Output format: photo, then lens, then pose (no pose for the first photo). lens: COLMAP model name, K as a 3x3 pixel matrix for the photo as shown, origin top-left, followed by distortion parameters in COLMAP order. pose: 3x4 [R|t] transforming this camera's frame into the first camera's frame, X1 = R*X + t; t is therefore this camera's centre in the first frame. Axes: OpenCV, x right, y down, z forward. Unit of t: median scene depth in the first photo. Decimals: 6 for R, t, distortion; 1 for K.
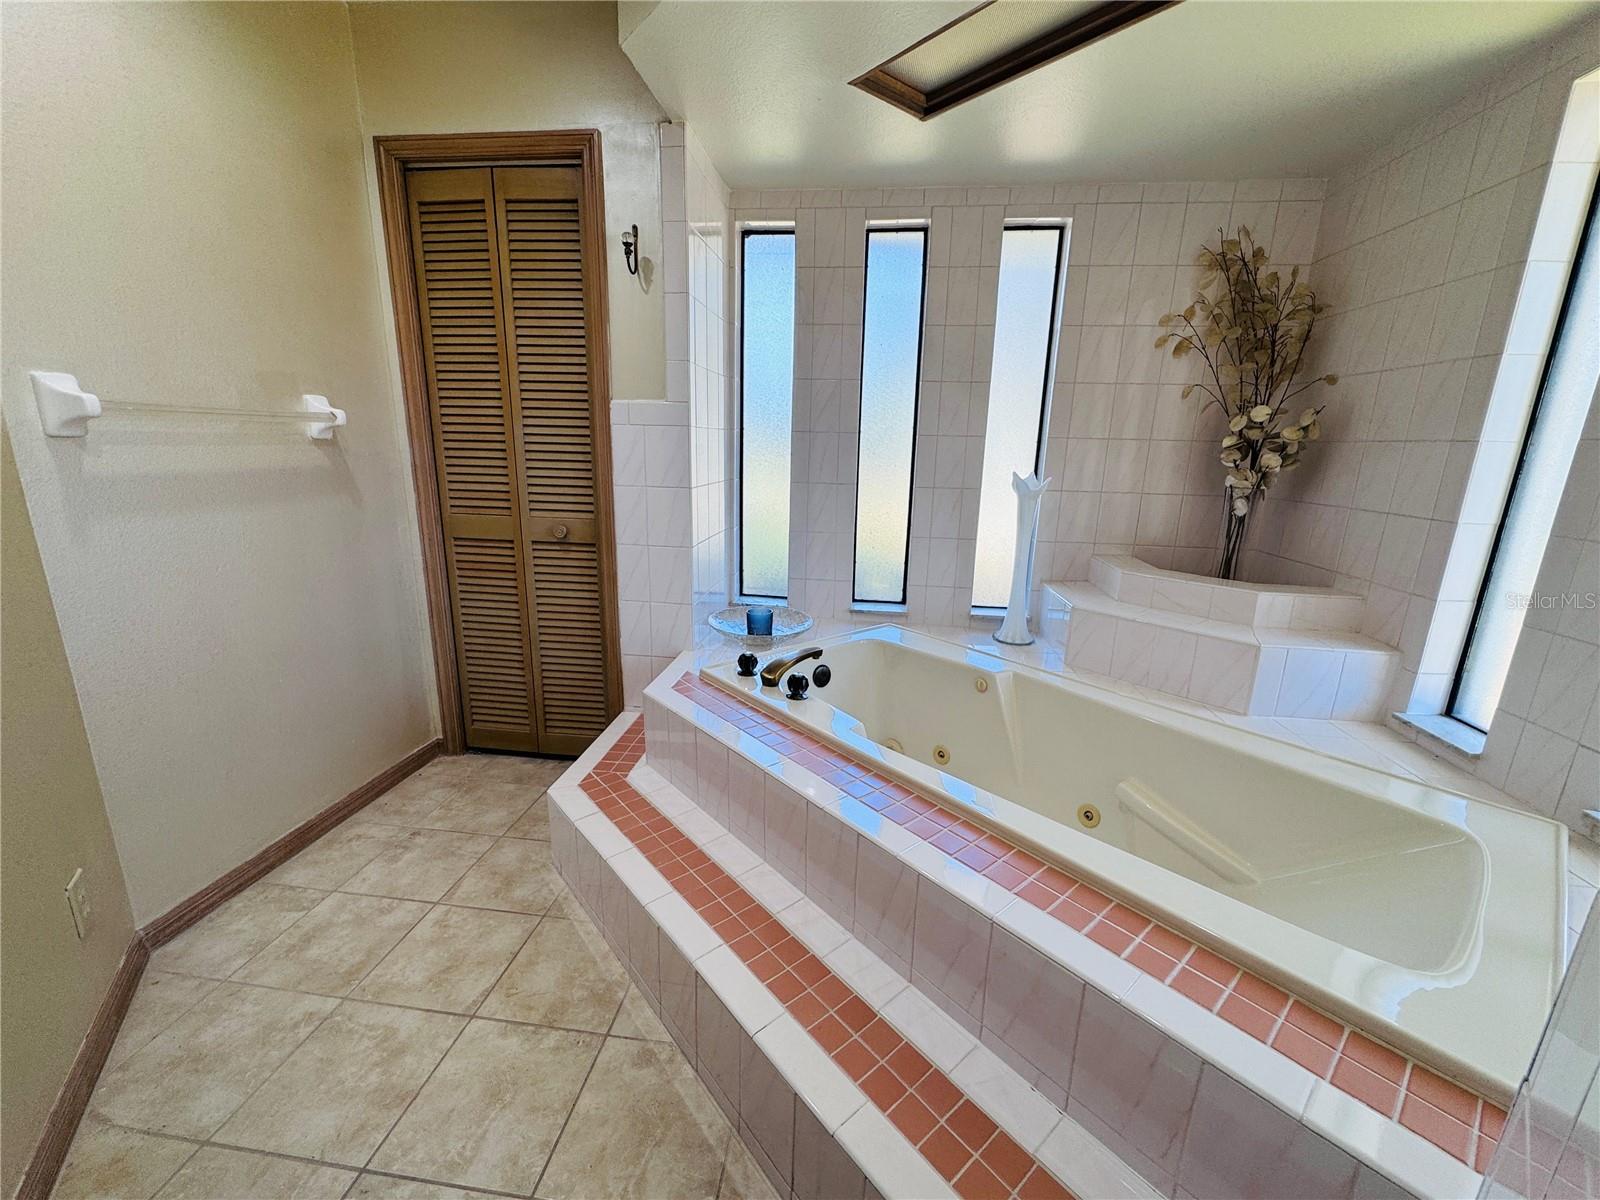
lens RADIAL K [[639.3, 0, 795.4], [0, 639.3, 599.8], [0, 0, 1]] dist [-0.000937, -0.000475]
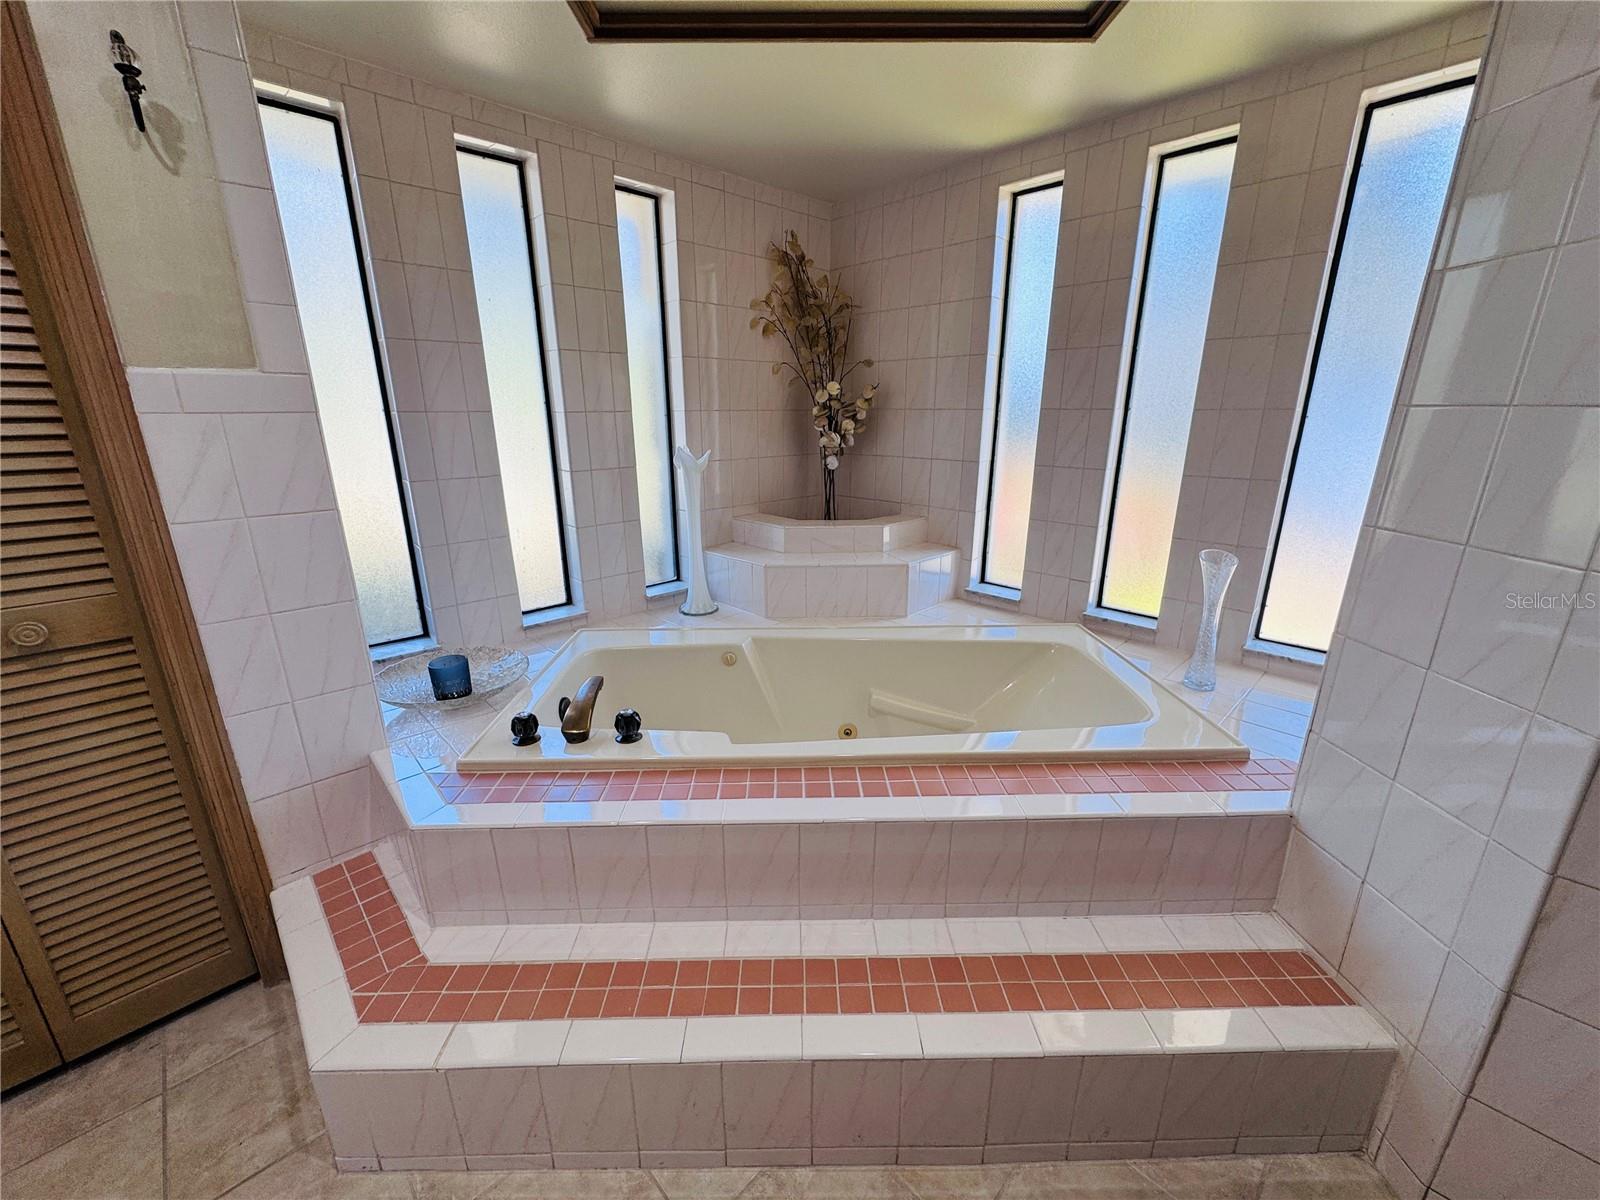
lens RADIAL K [[639.3, 0, 795.8], [0, 639.3, 600.2], [0, 0, 1]] dist [-0.000937, -0.000475]
pose [[0.625680, -0.248582, 0.739413, -0.398147], [0.203620, 0.967051, 0.152811, -0.097099], [-0.753036, 0.054949, 0.655680, 0.253323]]
